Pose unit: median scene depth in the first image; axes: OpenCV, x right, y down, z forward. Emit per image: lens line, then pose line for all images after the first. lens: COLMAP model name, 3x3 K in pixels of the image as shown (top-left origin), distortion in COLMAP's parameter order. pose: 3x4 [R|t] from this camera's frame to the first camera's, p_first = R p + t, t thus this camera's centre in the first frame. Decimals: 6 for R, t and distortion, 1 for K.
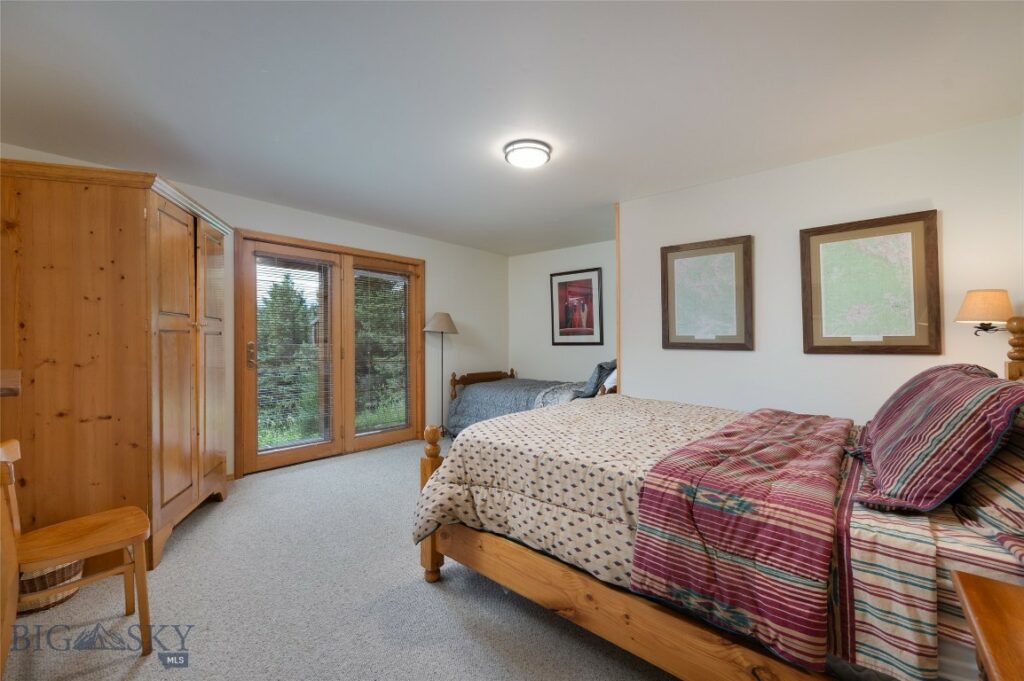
lens RADIAL K [[406.0, 0, 508.9], [0, 406.0, 329.6], [0, 0, 1]] dist [-0.002353, 0.000720]
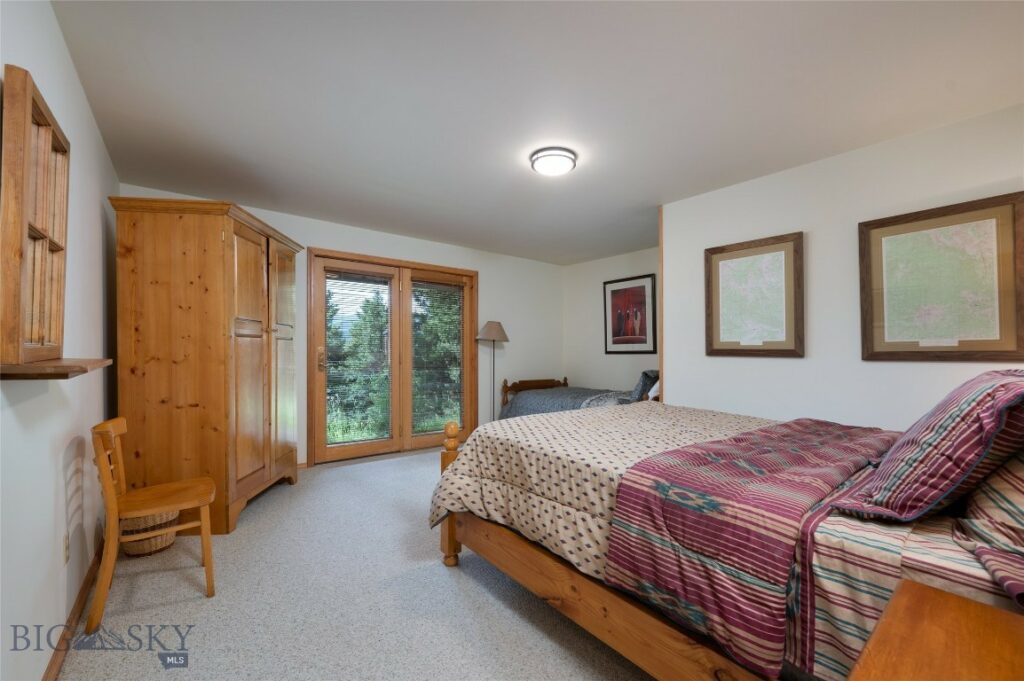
lens RADIAL K [[406.0, 0, 522.9], [0, 406.0, 346.1], [0, 0, 1]] dist [-0.002353, 0.000720]
pose [[0.984395, 0.003053, -0.175946, 0.170333], [-0.001855, 0.999974, 0.006973, 0.026446], [0.175963, -0.006538, 0.984375, -0.020620]]
